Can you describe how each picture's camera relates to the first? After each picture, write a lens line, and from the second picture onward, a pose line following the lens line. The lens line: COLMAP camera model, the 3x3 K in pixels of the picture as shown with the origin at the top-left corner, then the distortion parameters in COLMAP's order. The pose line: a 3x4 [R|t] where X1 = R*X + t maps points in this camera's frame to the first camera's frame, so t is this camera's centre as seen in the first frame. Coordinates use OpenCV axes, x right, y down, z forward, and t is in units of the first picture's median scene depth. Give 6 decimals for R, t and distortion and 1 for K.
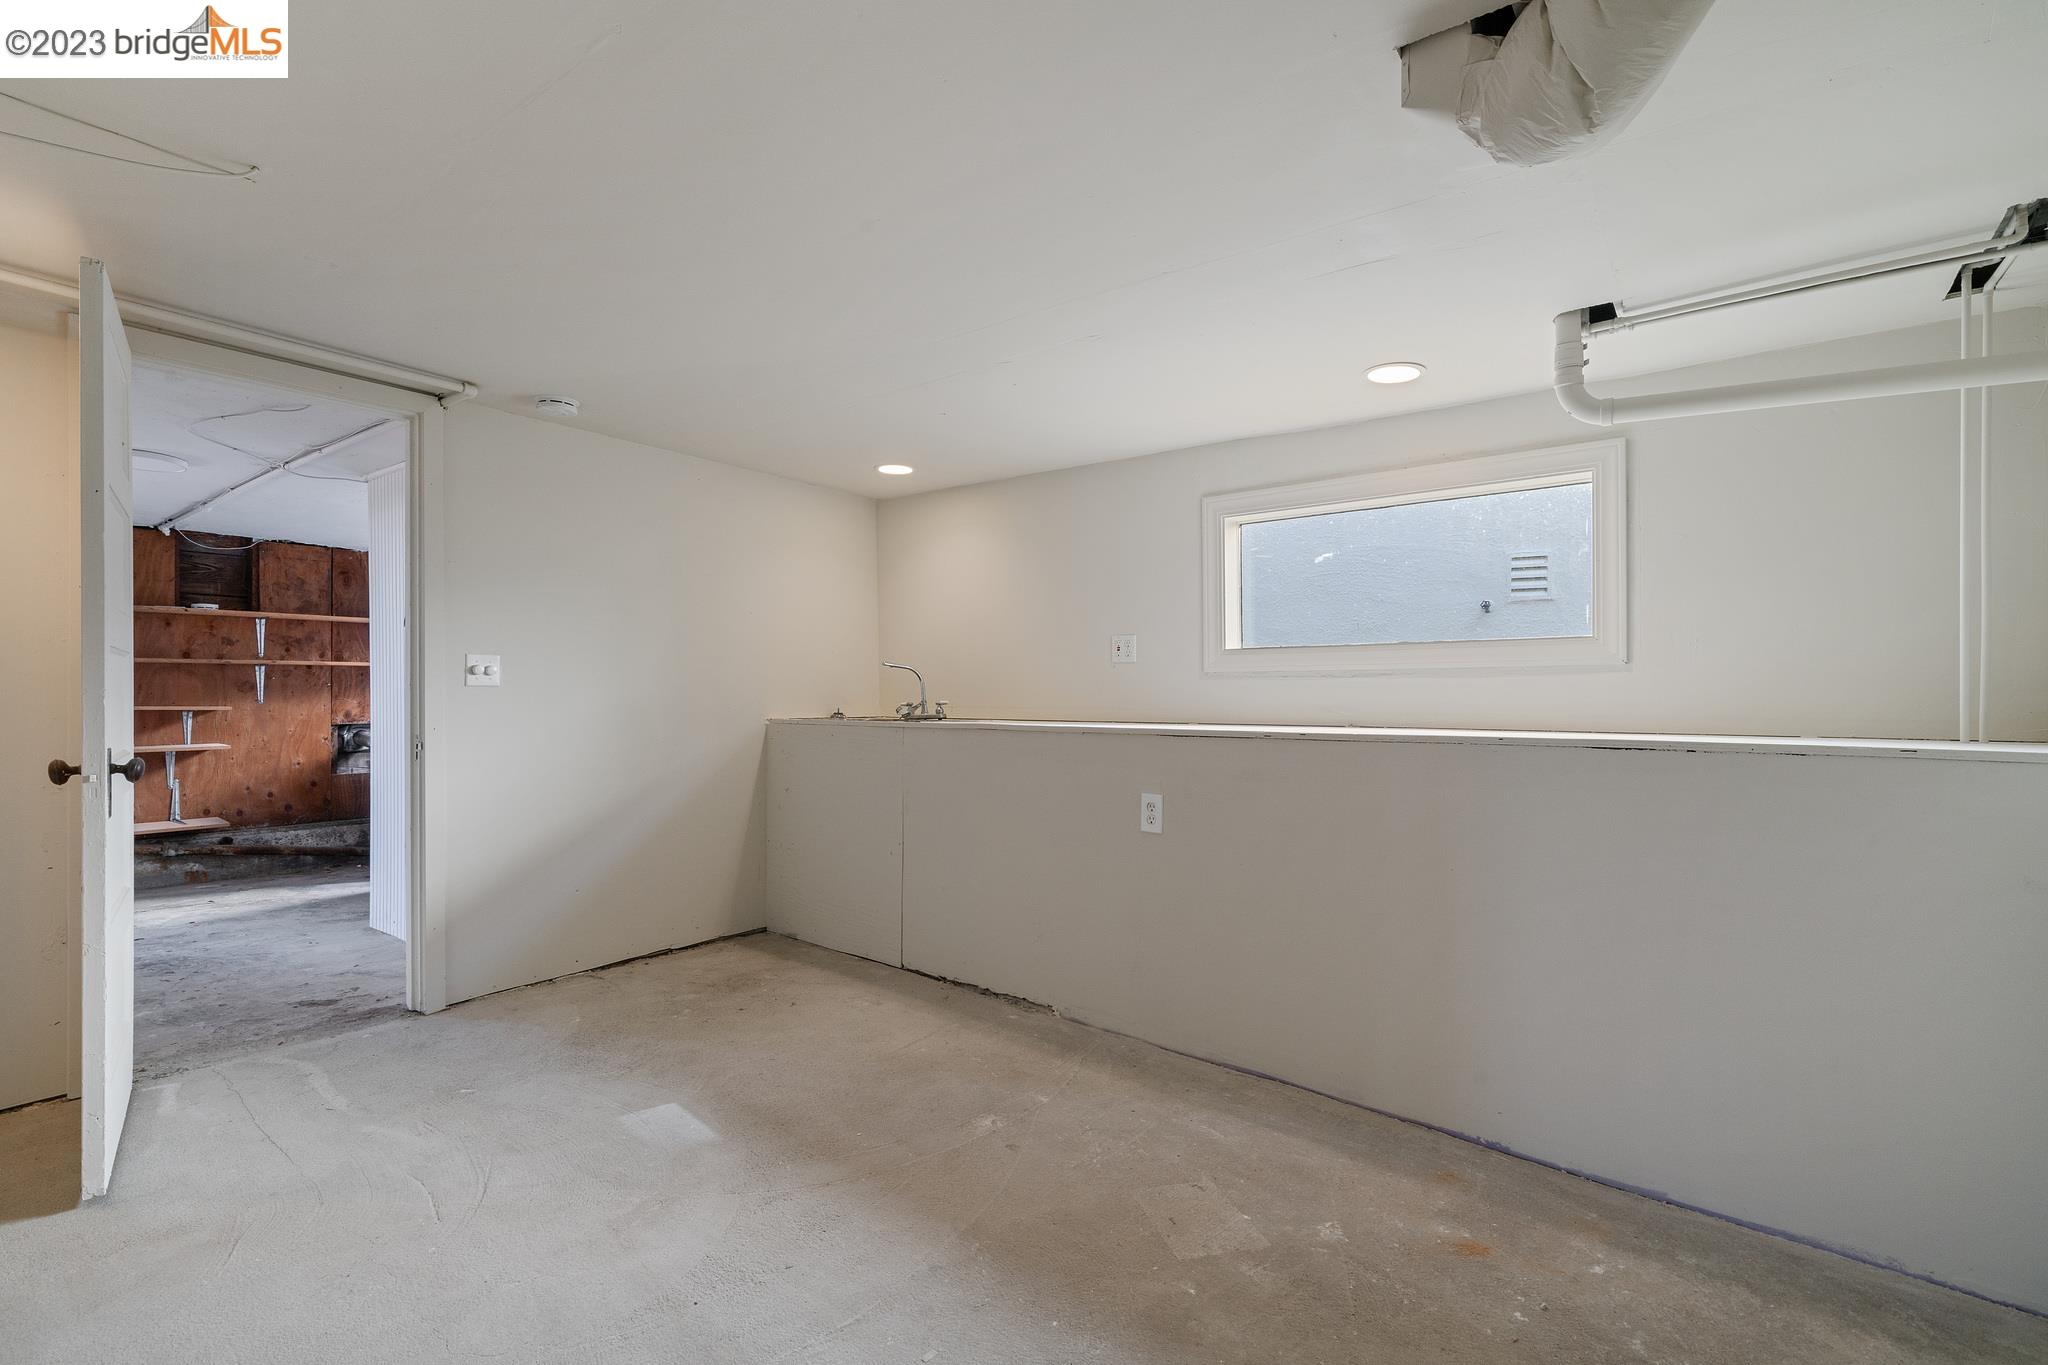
lens RADIAL K [[940.4, 0, 1024.0], [0, 940.4, 682.5], [0, 0, 1]] dist [0.001840, 0.000281]
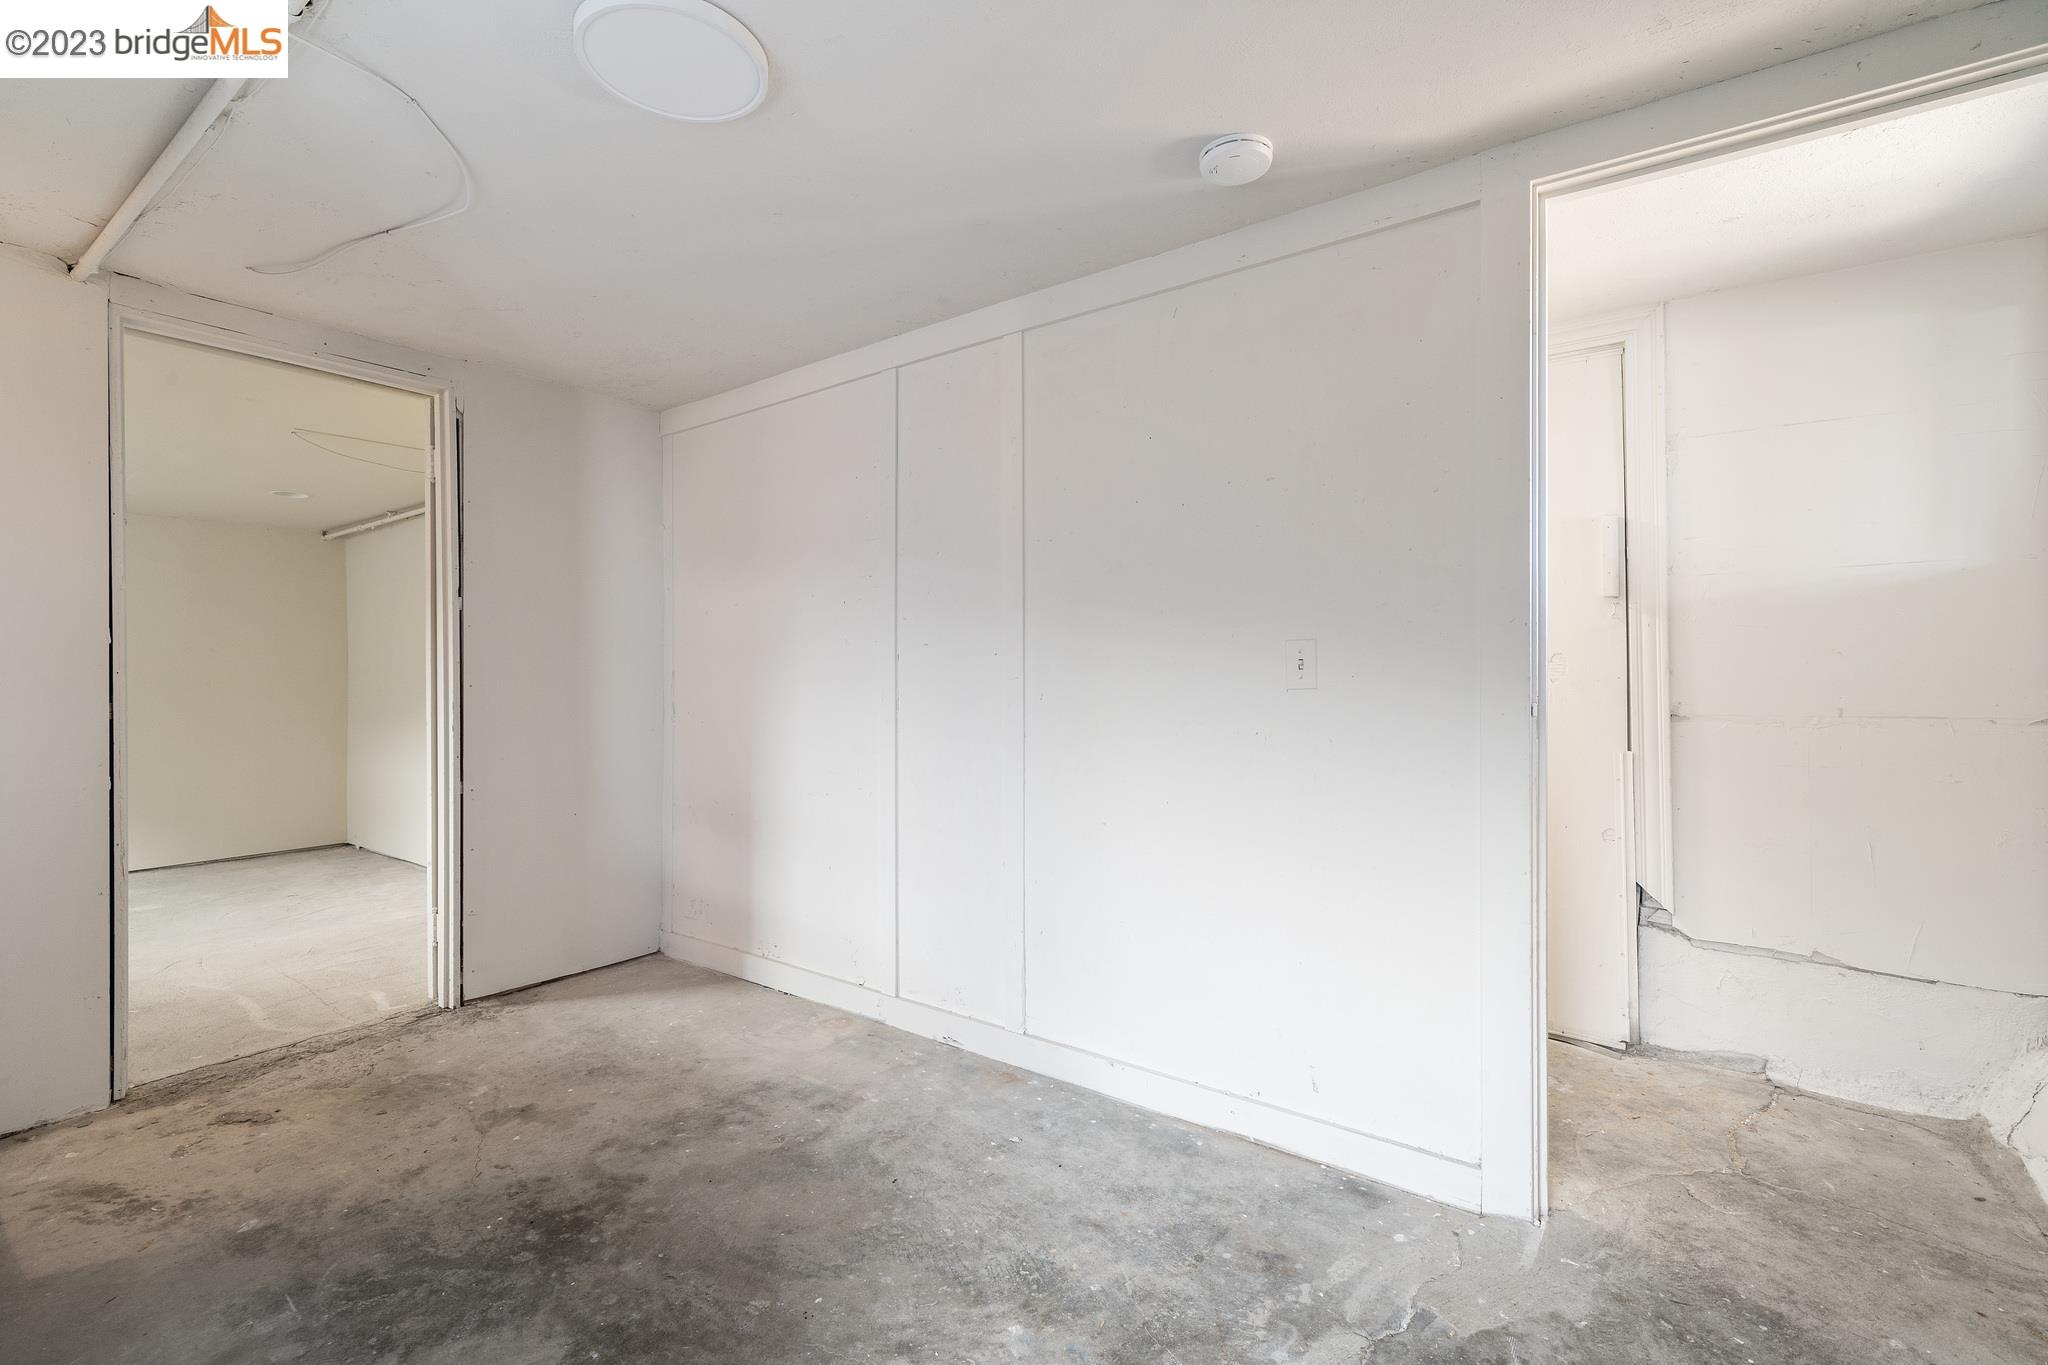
lens RADIAL K [[910.3, 0, 1024.0], [0, 910.3, 682.5], [0, 0, 1]] dist [0.000818, 0.000121]
pose [[-0.999712, 0.005302, -0.023403, -1.415951], [0.005502, 0.999949, -0.008494, 0.025523], [0.023356, -0.008620, -0.999690, 1.823041]]
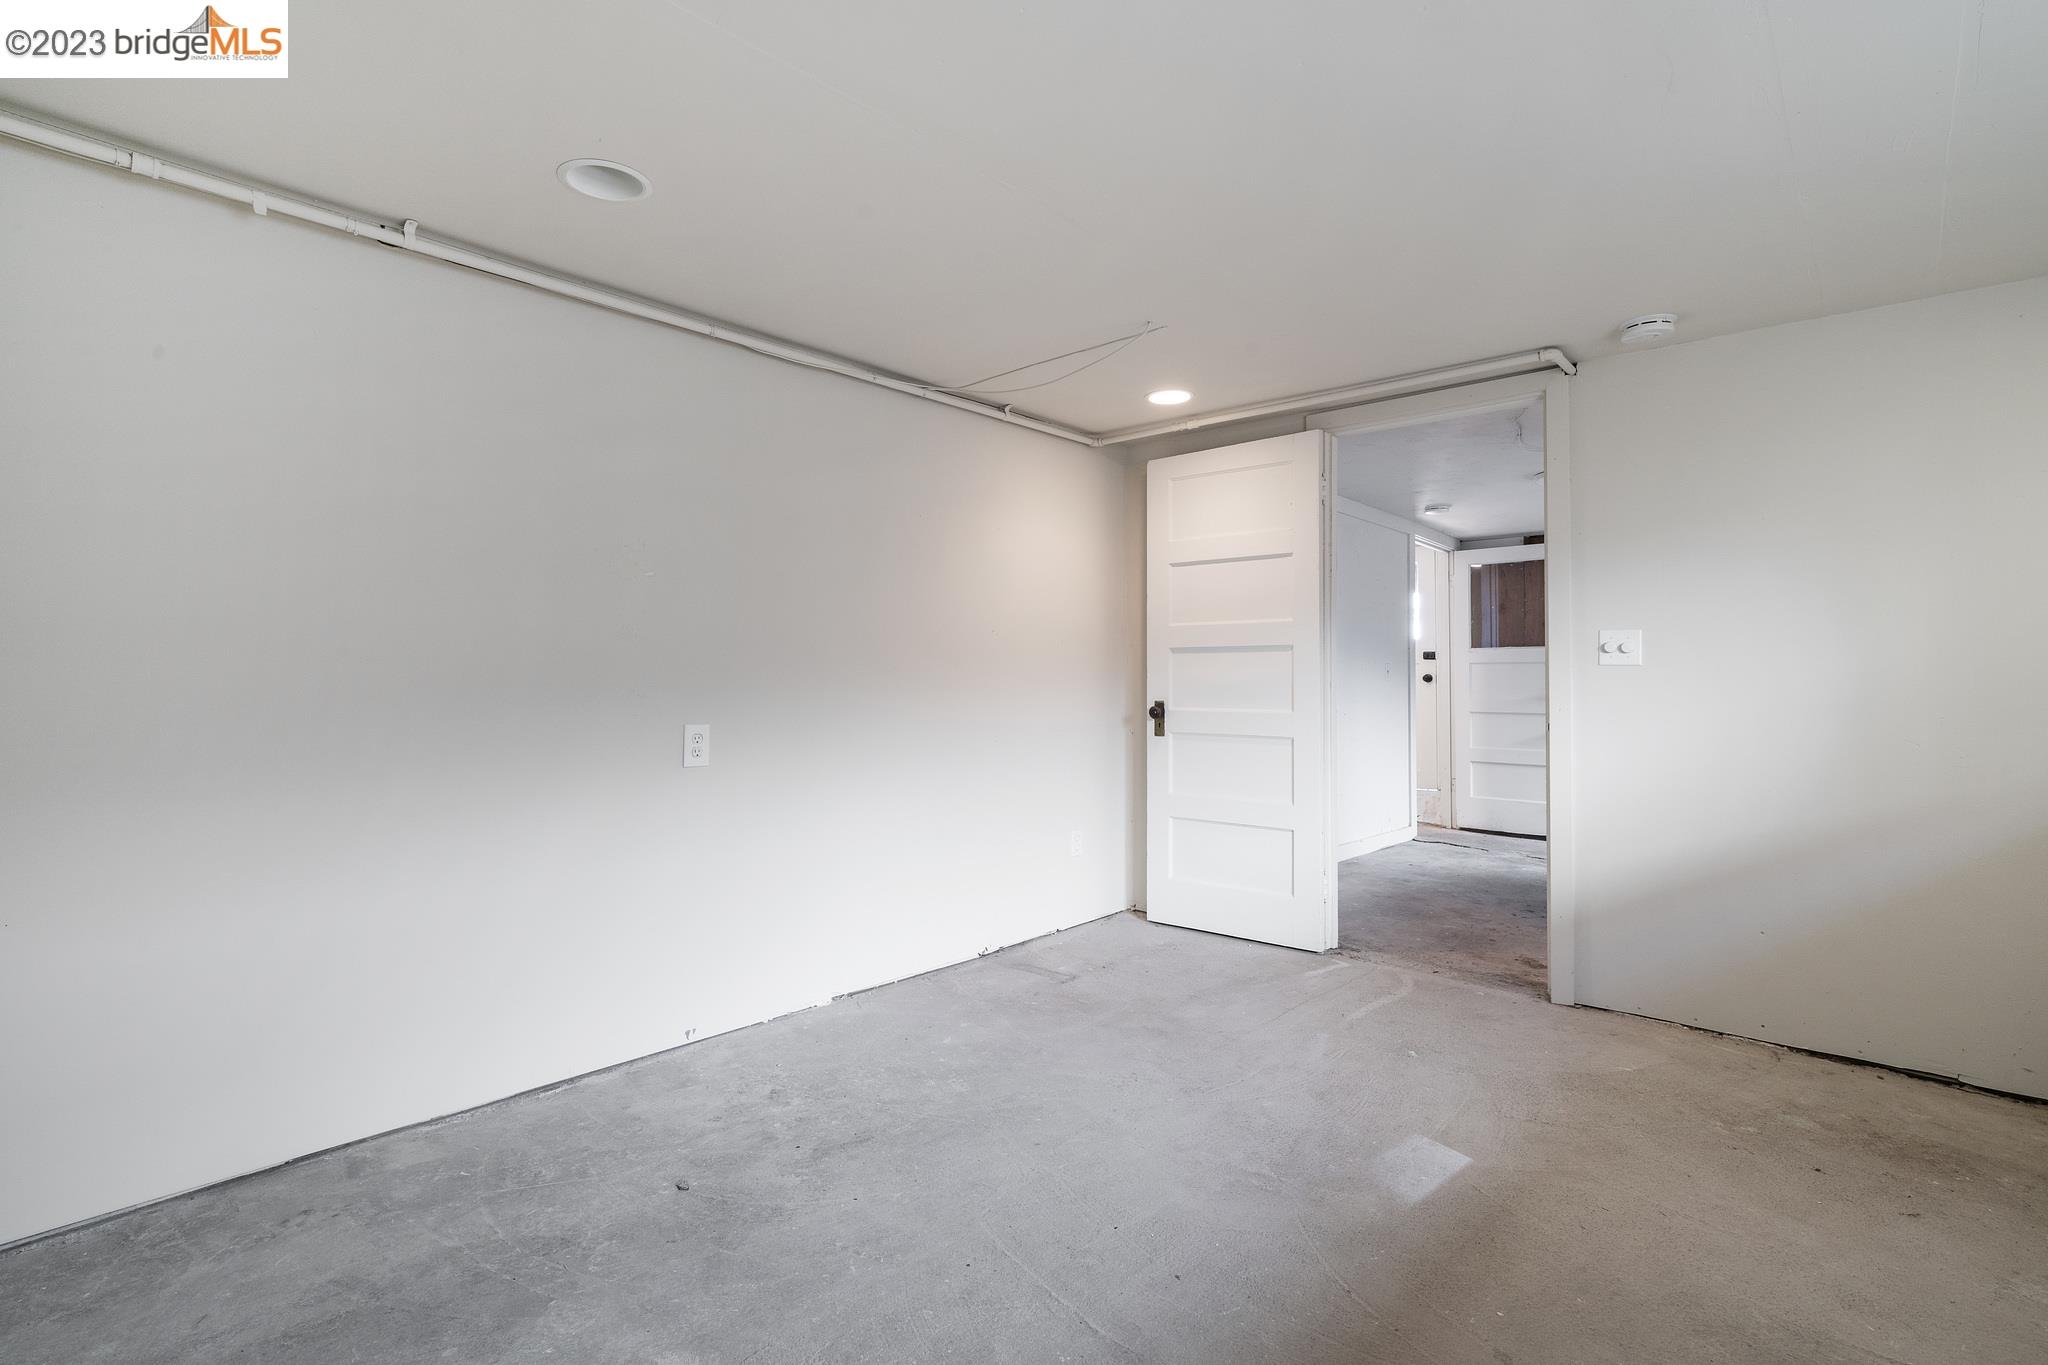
lens RADIAL K [[956.0, 0, 987.8], [0, 956.0, 655.7], [0, 0, 1]] dist [0.000559, 0.000230]
pose [[-0.104513, -0.018381, -0.994354, 0.428971], [0.004335, 0.999811, -0.018937, 0.009903], [0.994514, -0.006290, -0.104414, 0.537715]]
